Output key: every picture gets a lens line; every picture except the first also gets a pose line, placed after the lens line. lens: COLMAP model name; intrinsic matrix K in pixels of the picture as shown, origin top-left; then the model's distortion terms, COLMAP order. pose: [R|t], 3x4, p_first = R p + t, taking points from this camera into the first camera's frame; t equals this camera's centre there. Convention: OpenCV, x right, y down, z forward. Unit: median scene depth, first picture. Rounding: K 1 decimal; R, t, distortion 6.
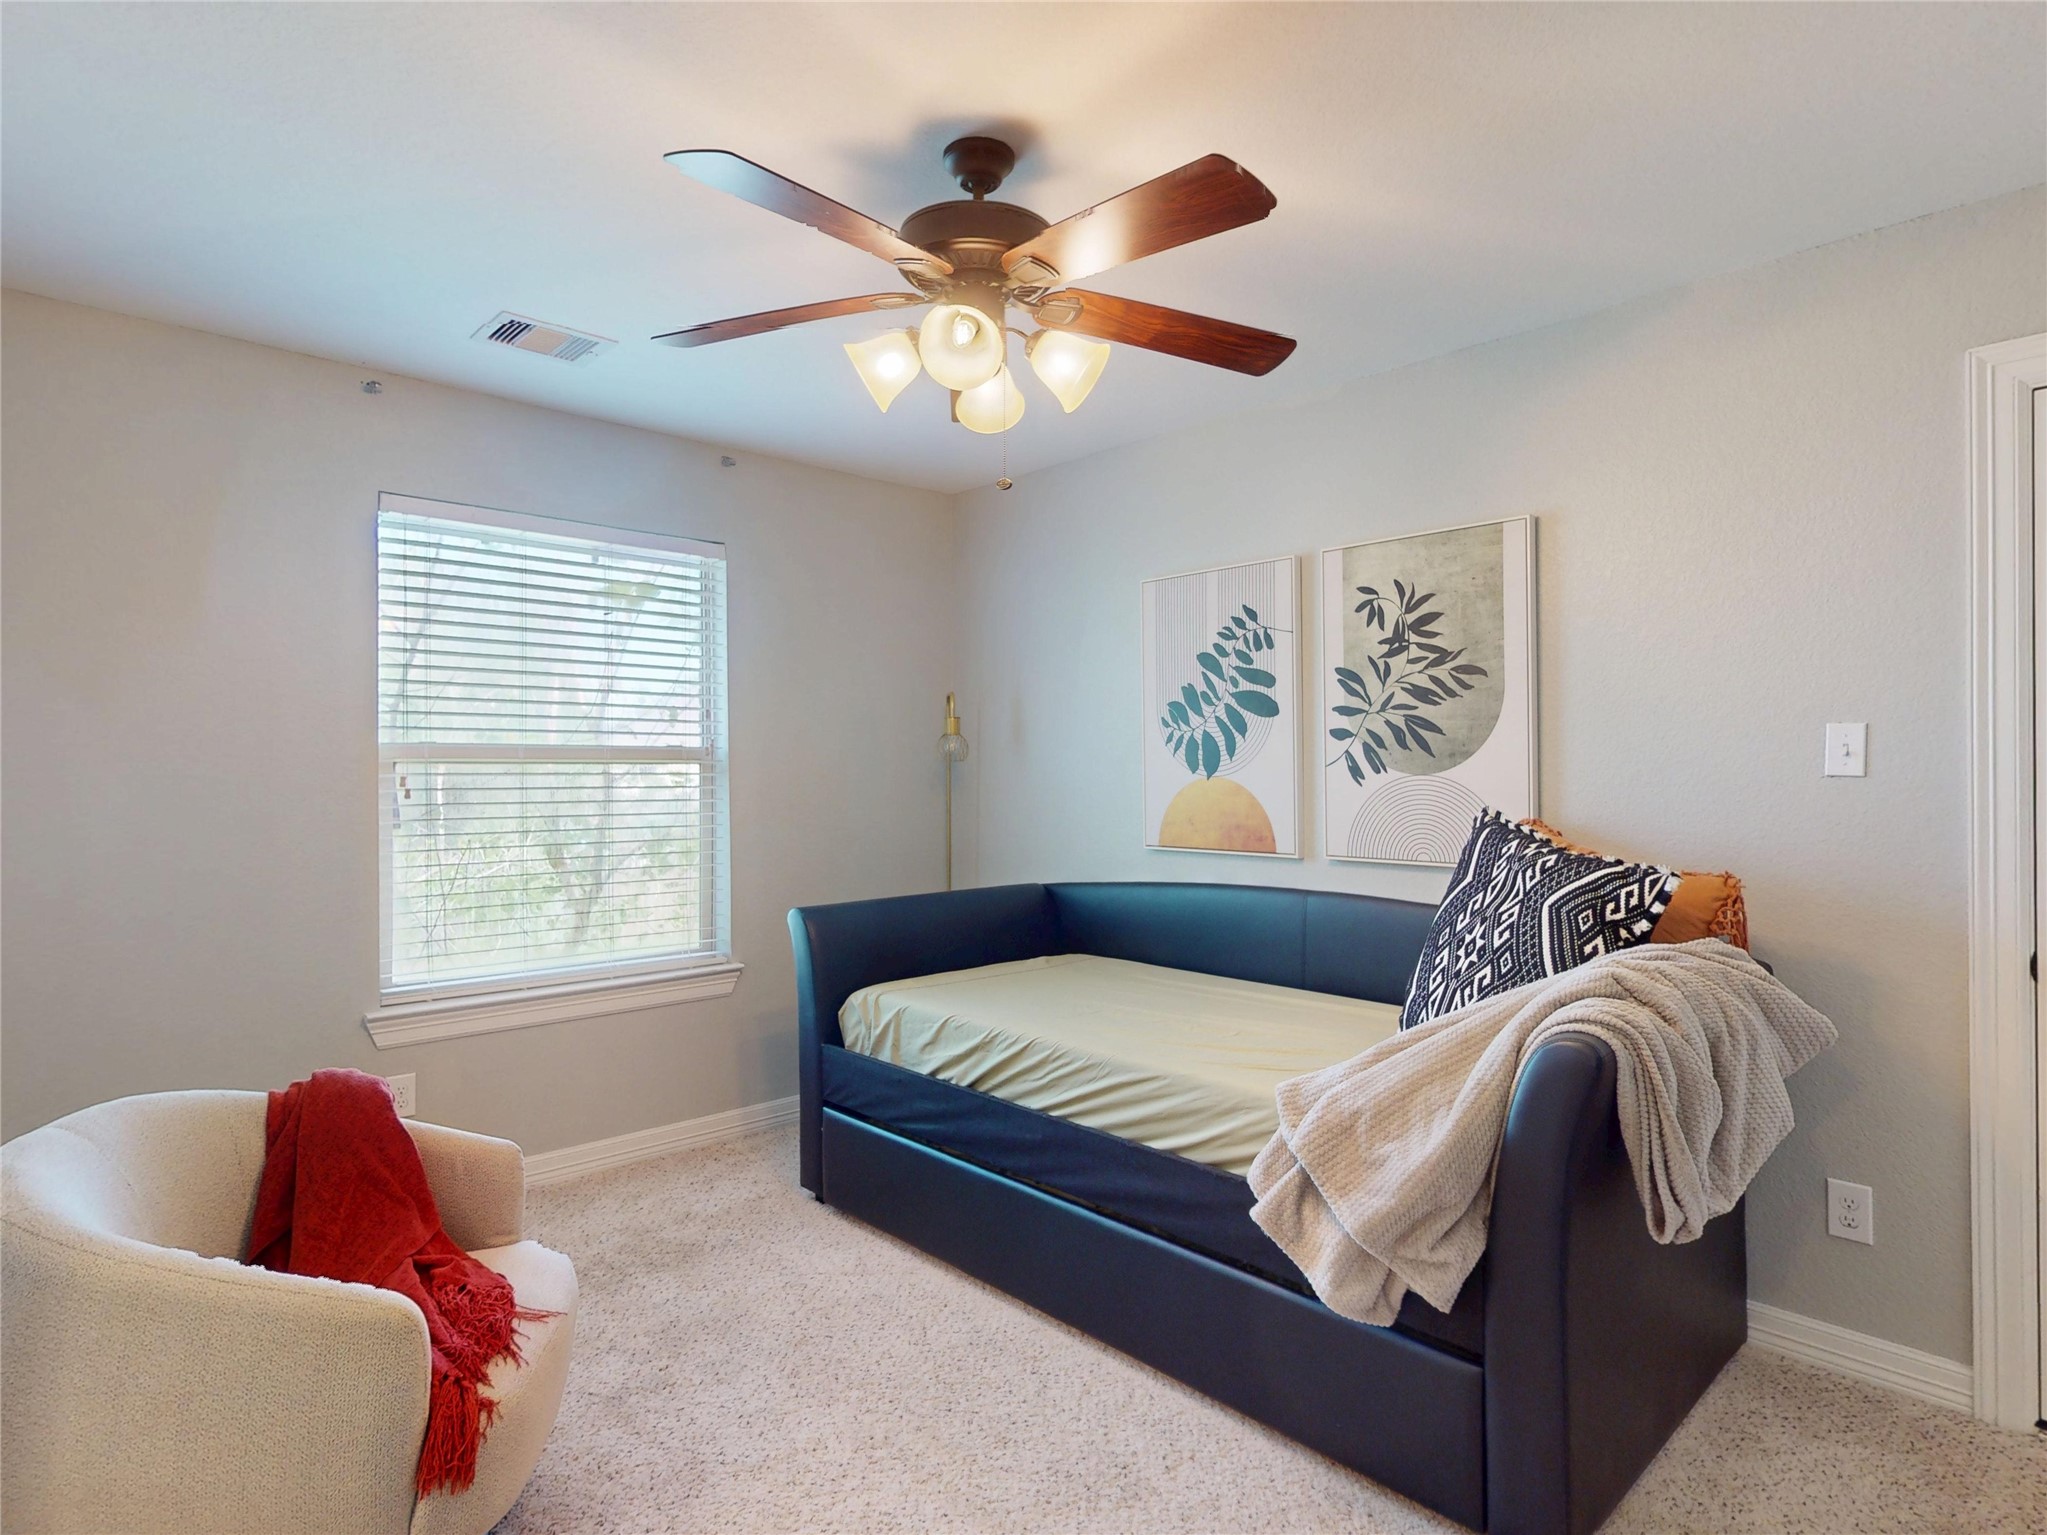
lens RADIAL K [[1128.4, 0, 1025.8], [0, 1128.4, 761.3], [0, 0, 1]] dist [0.000073, -0.000134]
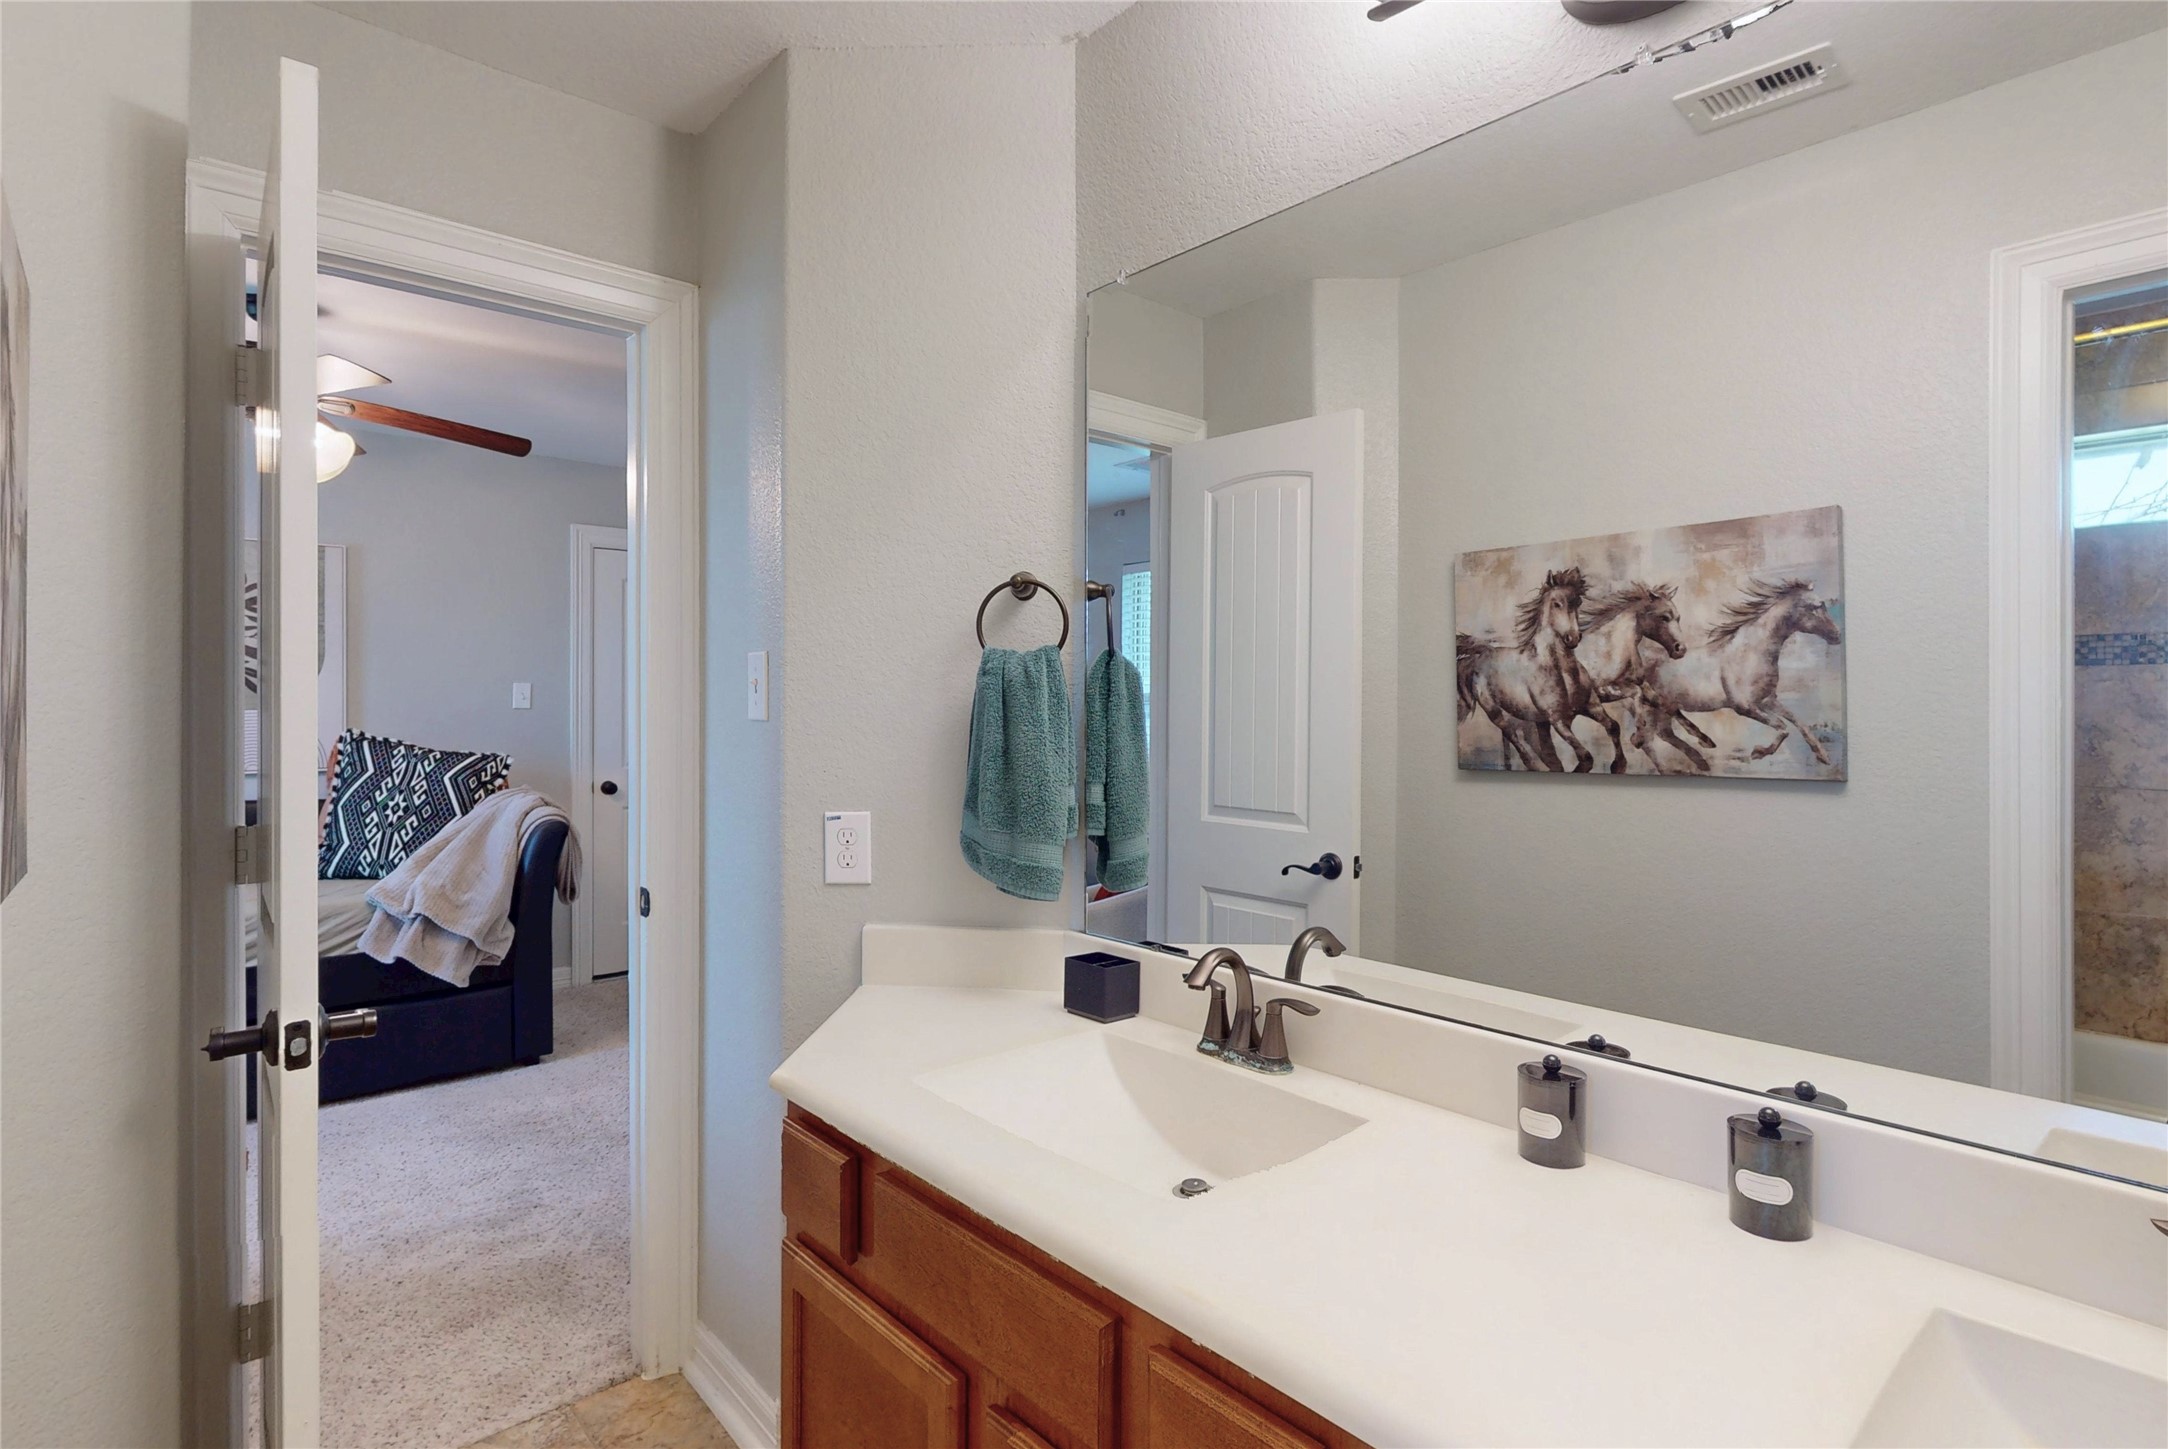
lens RADIAL K [[1089.0, 0, 1084.0], [0, 1089.0, 714.3], [0, 0, 1]] dist [0.000038, 0.000001]
pose [[0.049069, -0.008644, 0.998758, -1.300573], [-0.003254, 0.999956, 0.008815, 0.002468], [-0.998790, -0.003683, 0.049038, -0.147248]]
